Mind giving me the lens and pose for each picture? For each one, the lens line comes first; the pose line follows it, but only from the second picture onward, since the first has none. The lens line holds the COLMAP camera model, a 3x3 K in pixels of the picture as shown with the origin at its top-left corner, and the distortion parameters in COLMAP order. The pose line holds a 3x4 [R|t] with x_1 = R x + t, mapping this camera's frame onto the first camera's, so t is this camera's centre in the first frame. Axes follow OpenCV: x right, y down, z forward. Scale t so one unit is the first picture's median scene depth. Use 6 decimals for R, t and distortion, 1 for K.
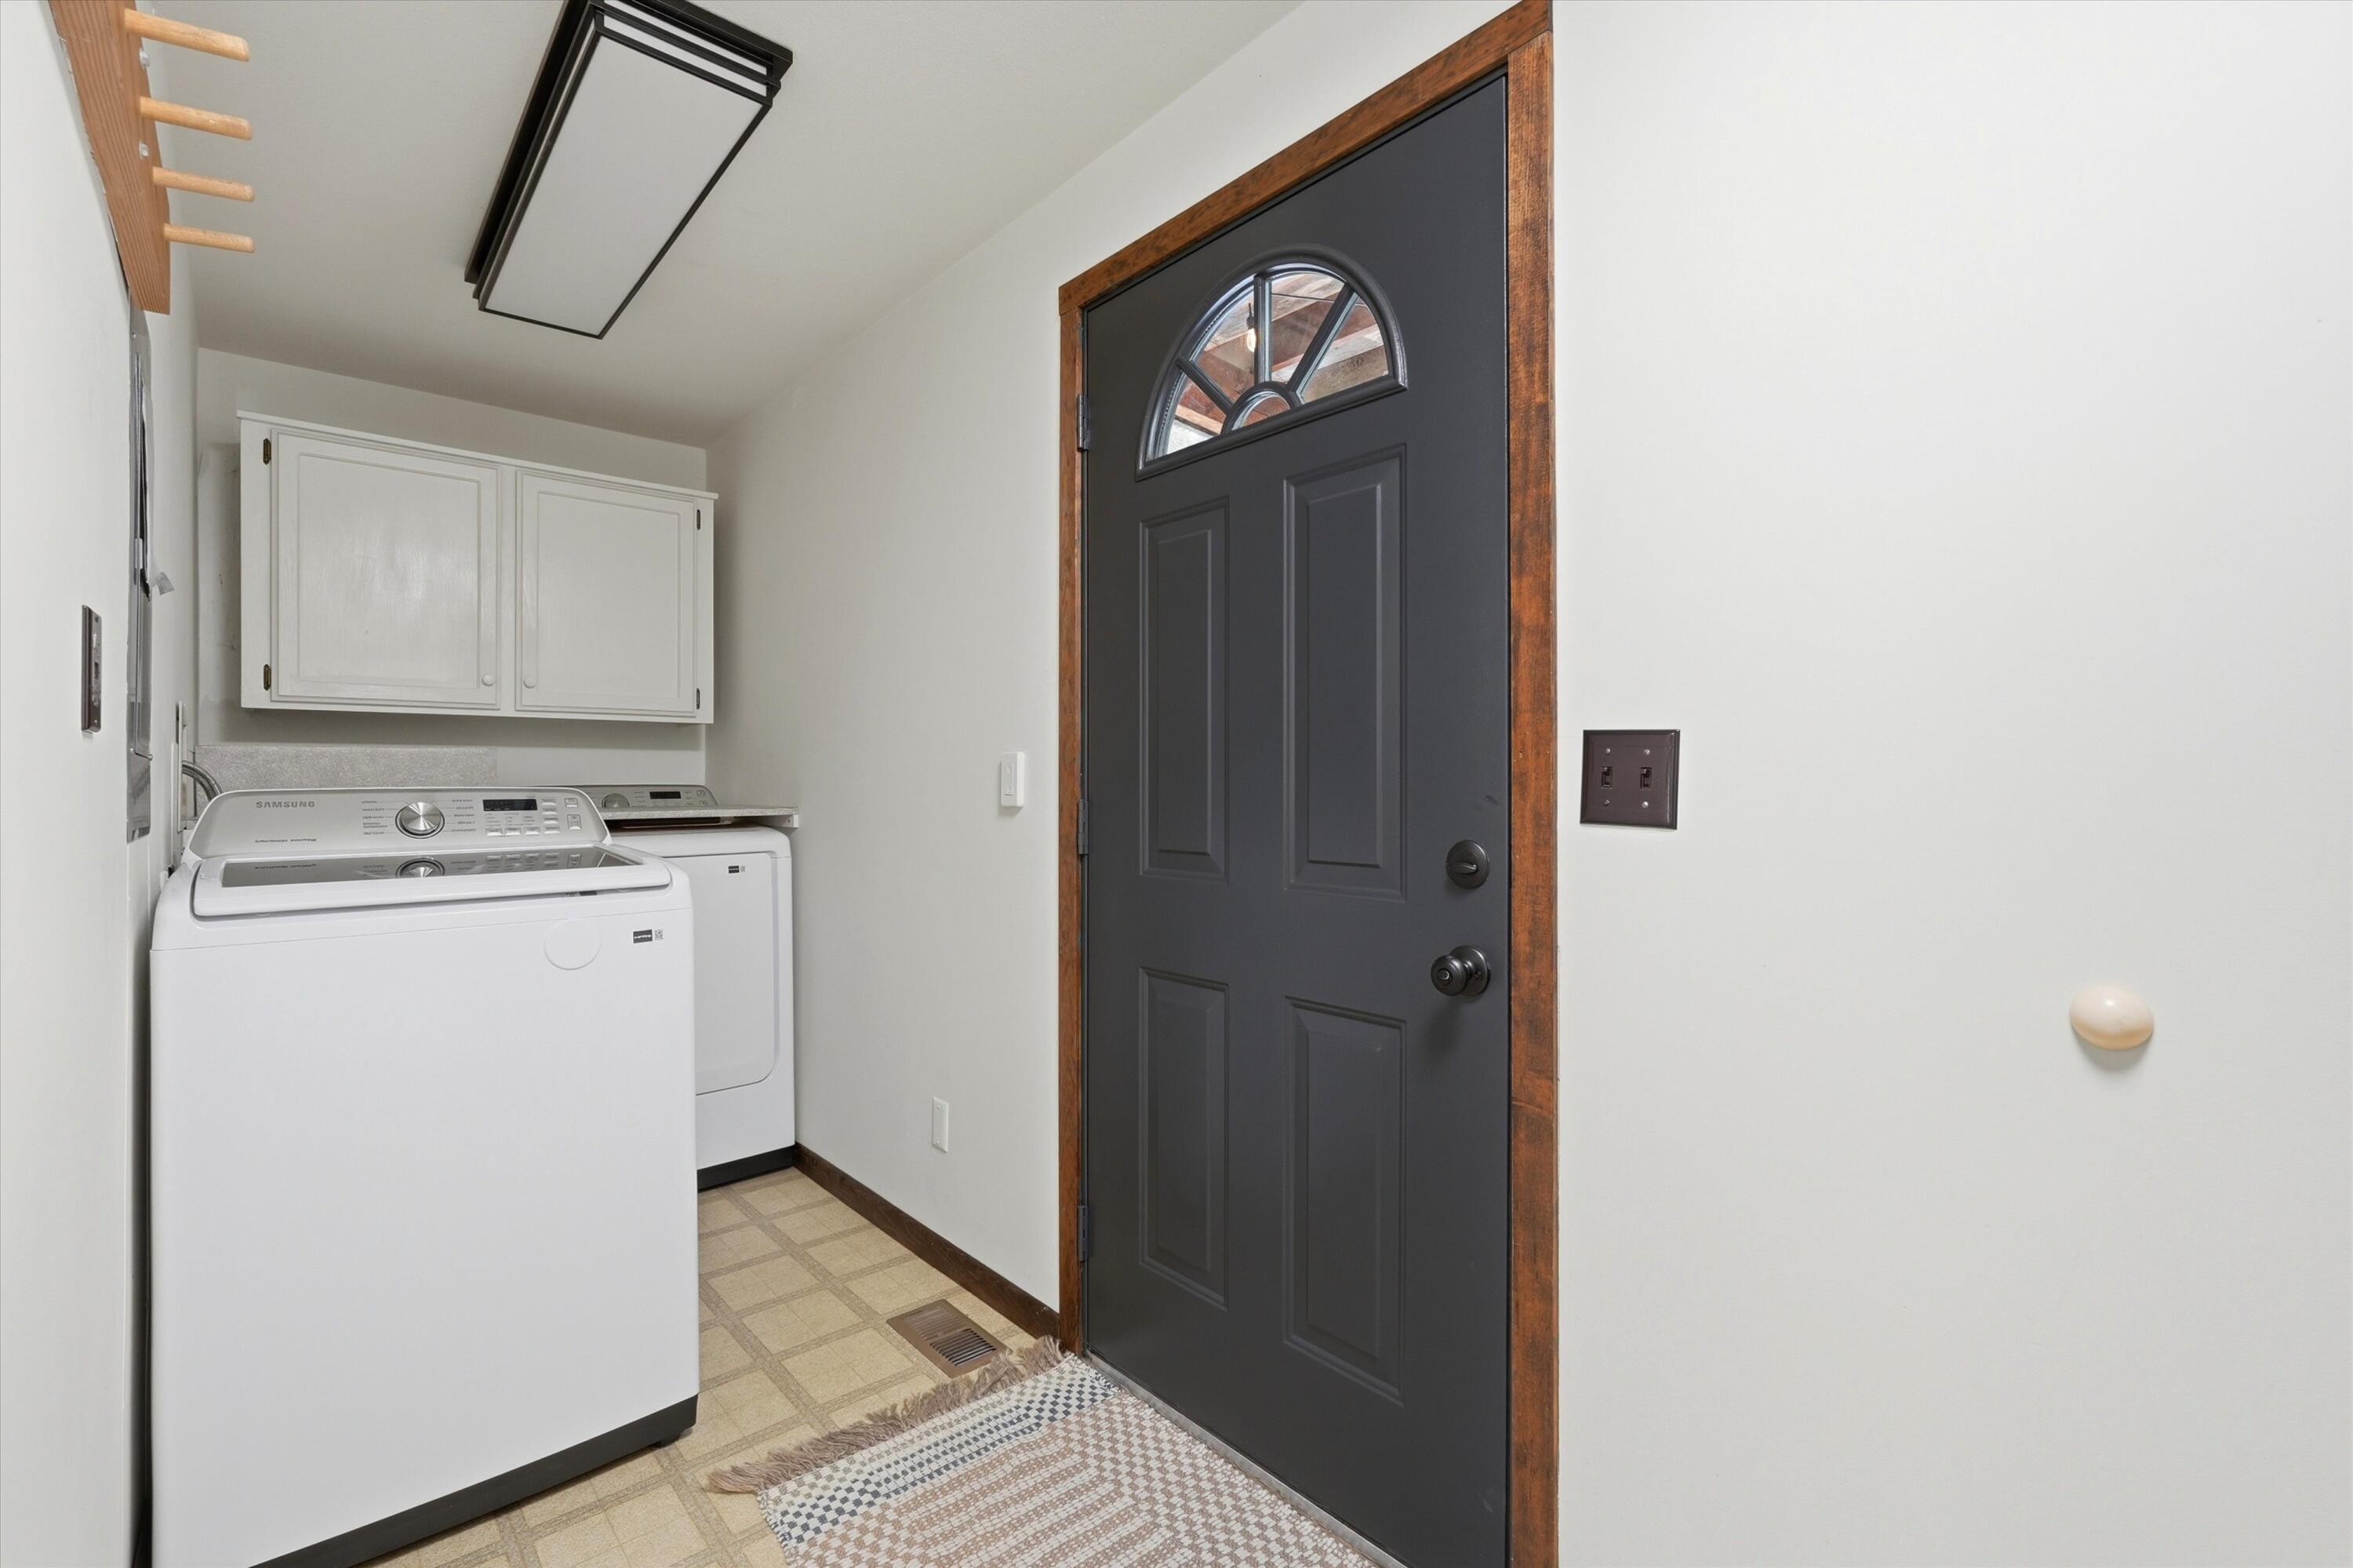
lens RADIAL K [[1021.4, 0, 1164.0], [0, 1021.4, 785.2], [0, 0, 1]] dist [-0.012325, 0.002875]
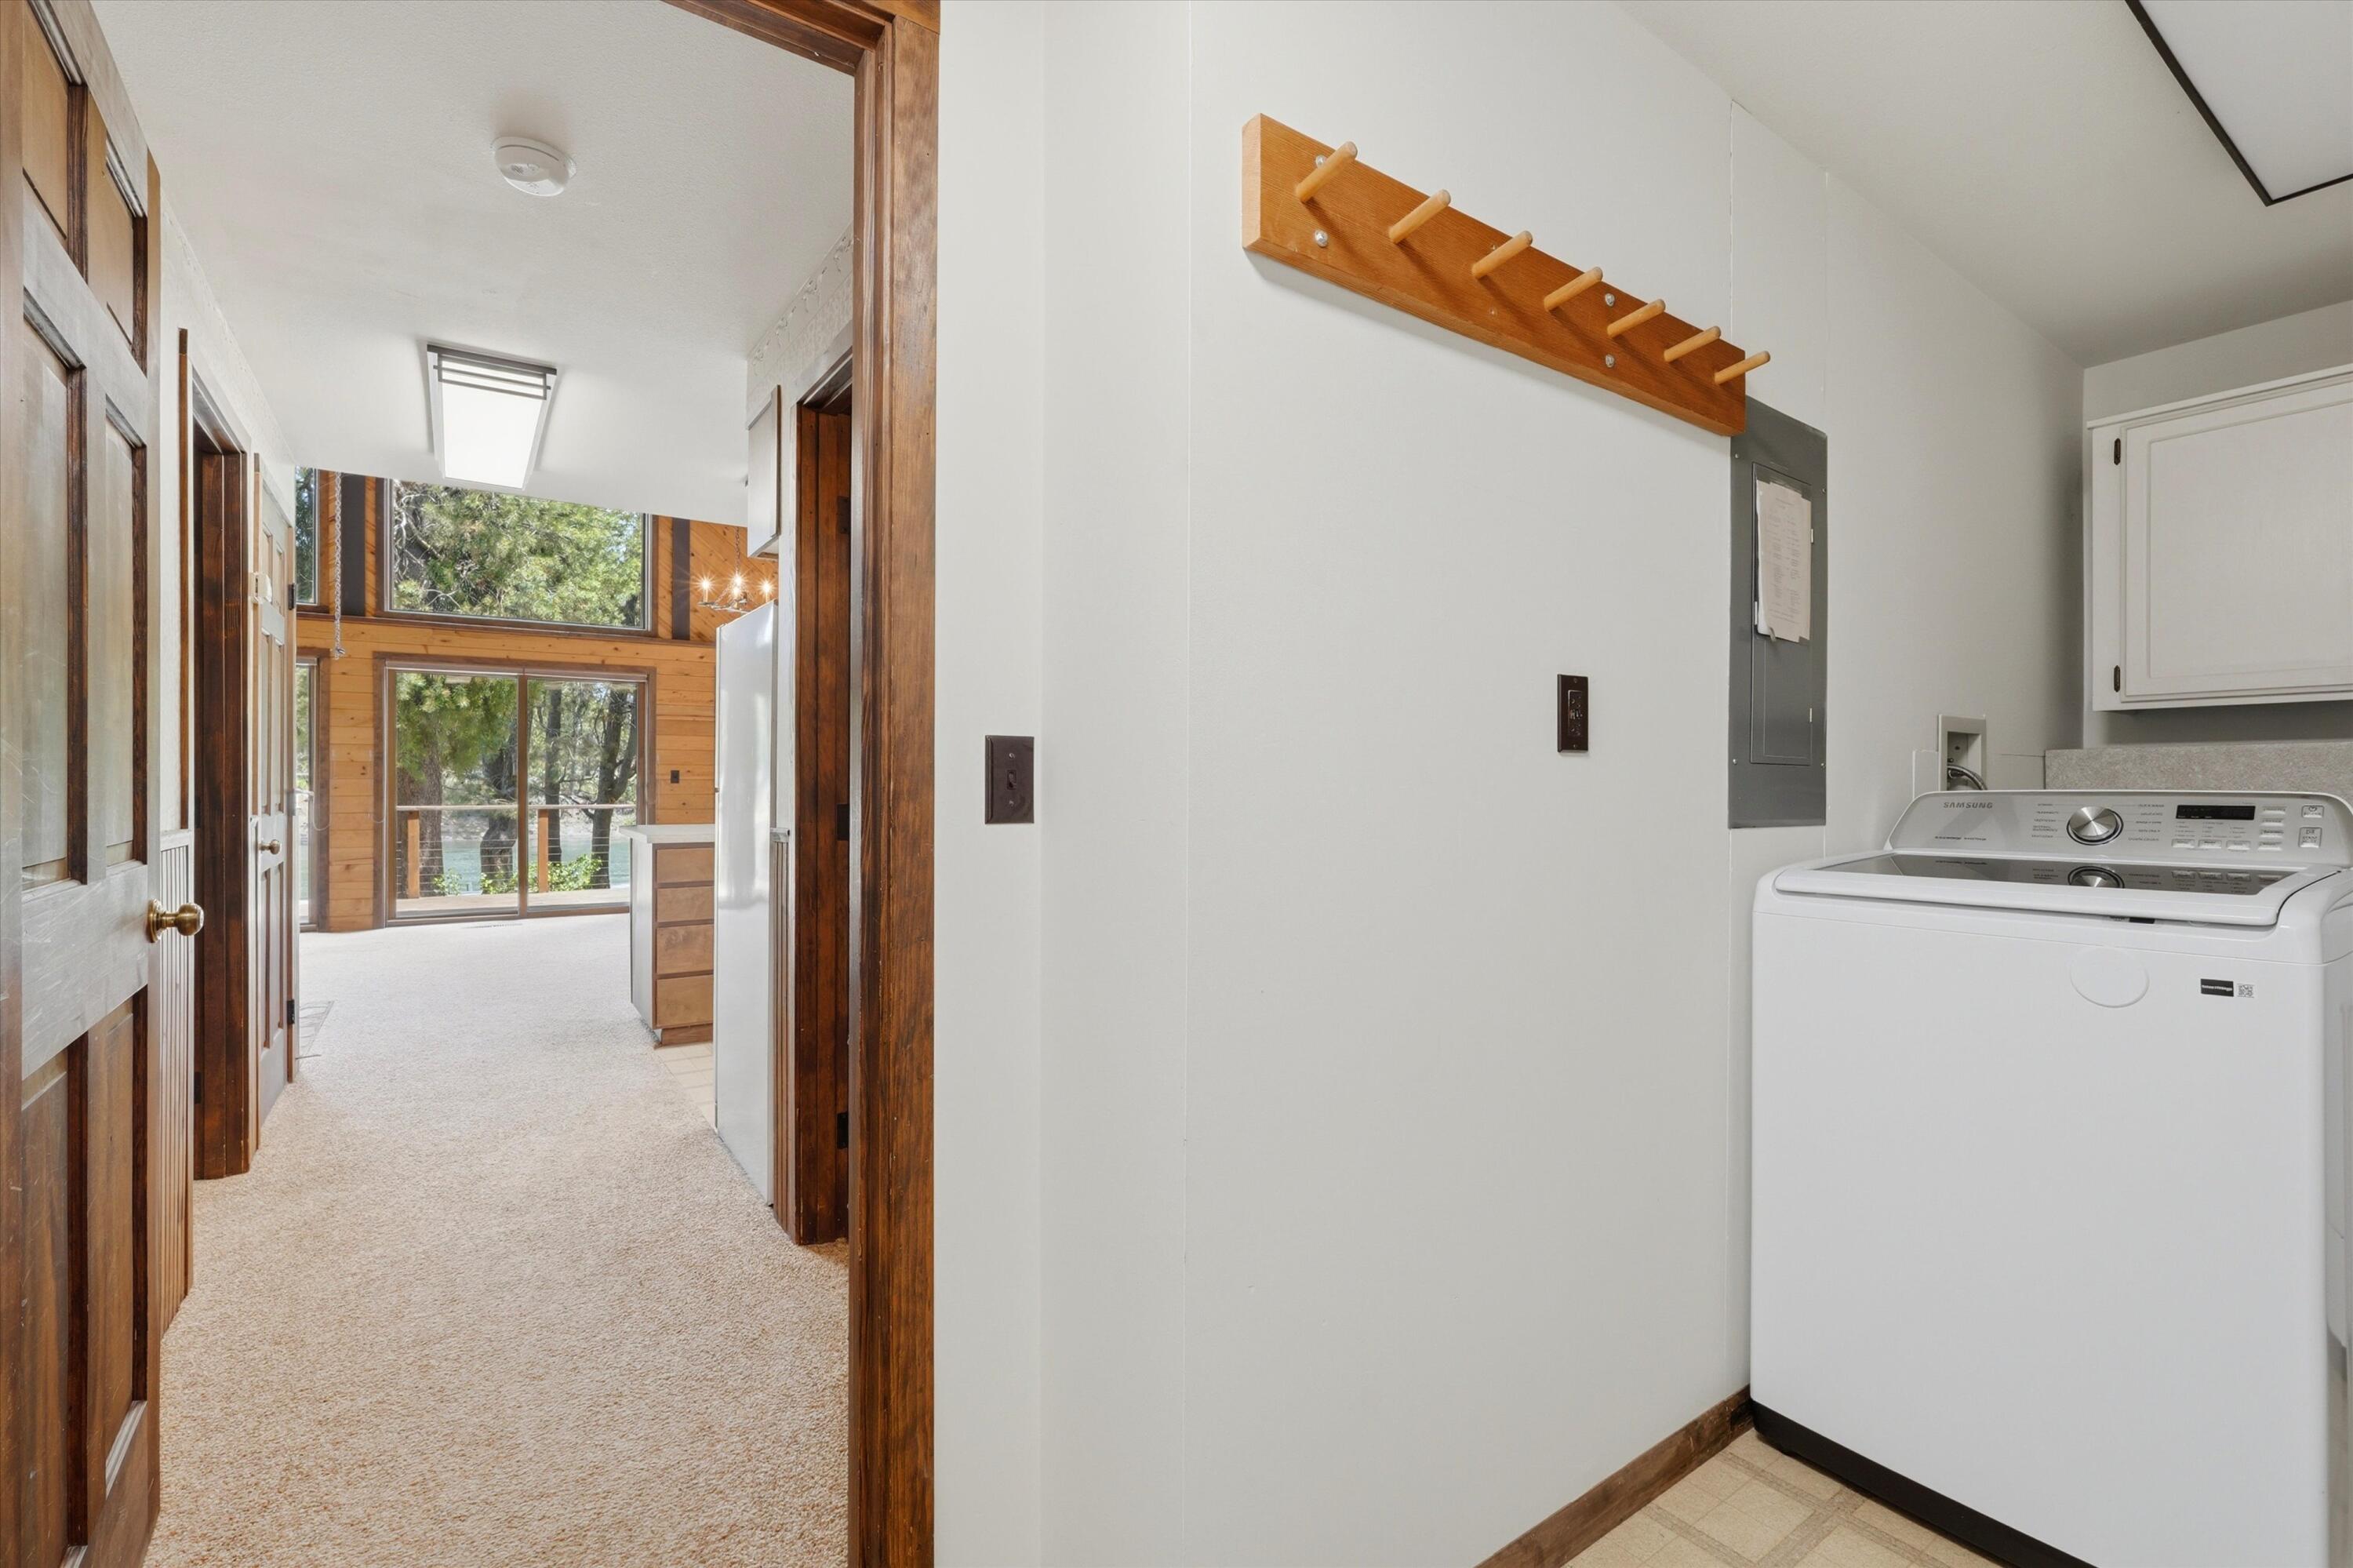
lens RADIAL K [[1021.4, 0, 1167.6], [0, 1021.4, 785.8], [0, 0, 1]] dist [-0.012325, 0.002875]
pose [[-0.121997, -0.000156, -0.992531, 0.293891], [0.000852, 1.000000, -0.000262, -0.003018], [0.992530, -0.000878, -0.121996, 0.268962]]
